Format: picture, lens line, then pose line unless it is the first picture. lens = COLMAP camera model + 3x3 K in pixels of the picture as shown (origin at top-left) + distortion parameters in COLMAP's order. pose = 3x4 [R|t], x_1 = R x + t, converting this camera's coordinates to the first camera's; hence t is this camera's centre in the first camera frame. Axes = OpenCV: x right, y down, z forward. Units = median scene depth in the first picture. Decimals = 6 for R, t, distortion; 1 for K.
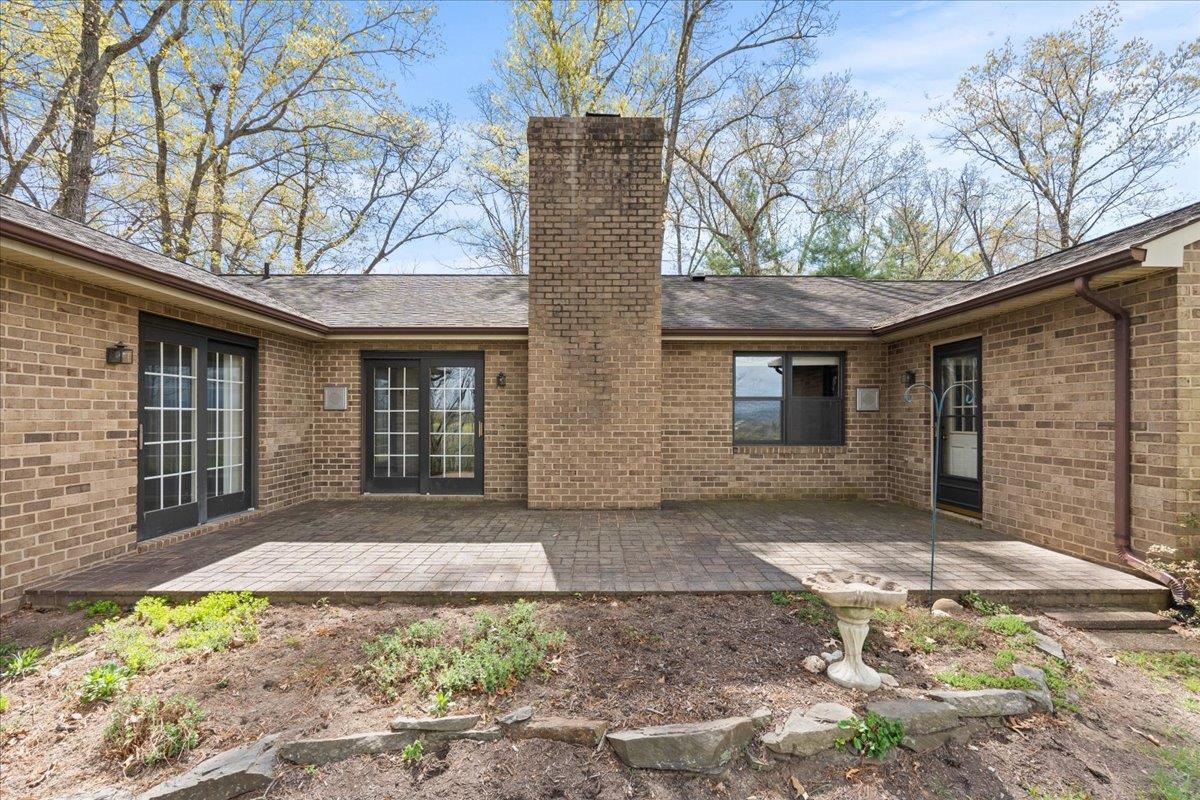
lens RADIAL K [[525.3, 0, 598.8], [0, 525.3, 409.3], [0, 0, 1]] dist [-0.000317, 0.000028]
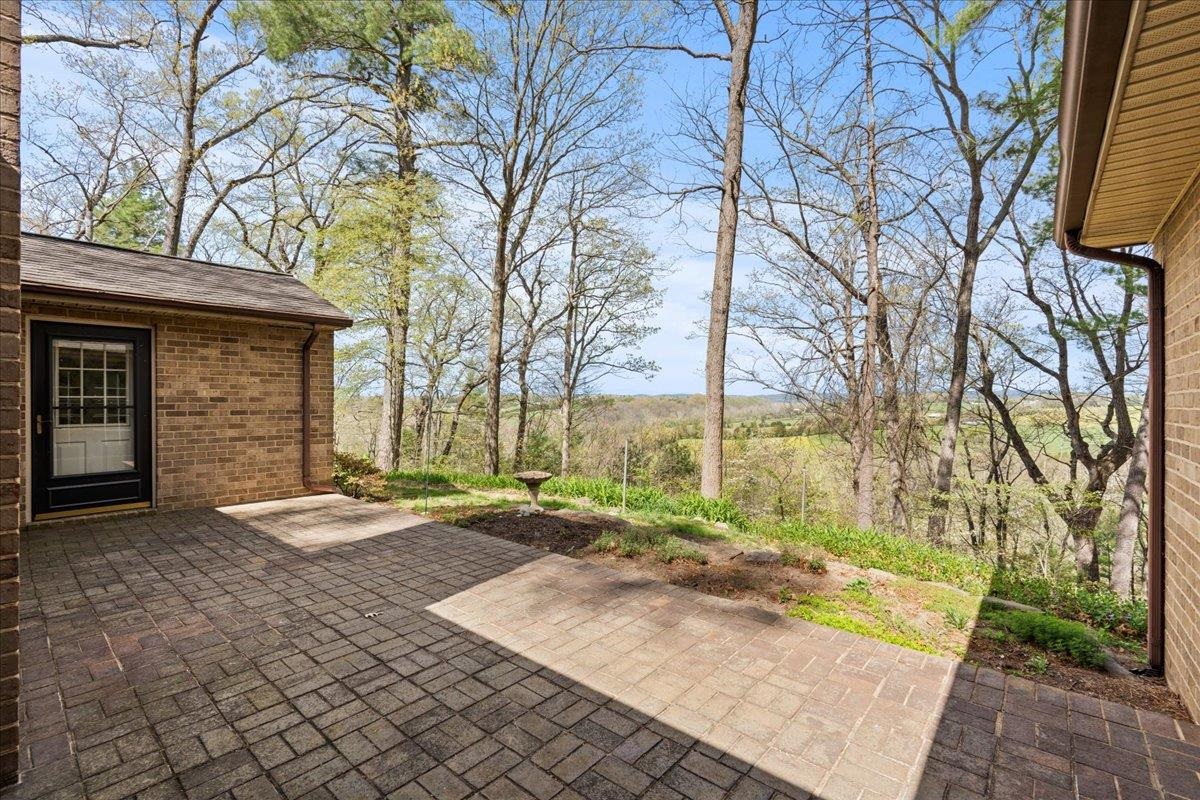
lens RADIAL K [[525.3, 0, 599.8], [0, 525.3, 402.8], [0, 0, 1]] dist [-0.000317, 0.000028]
pose [[-0.748325, -0.003311, 0.663324, -0.758244], [-0.008436, 0.999954, -0.004526, 0.001867], [-0.663278, -0.008983, -0.748319, 1.444281]]
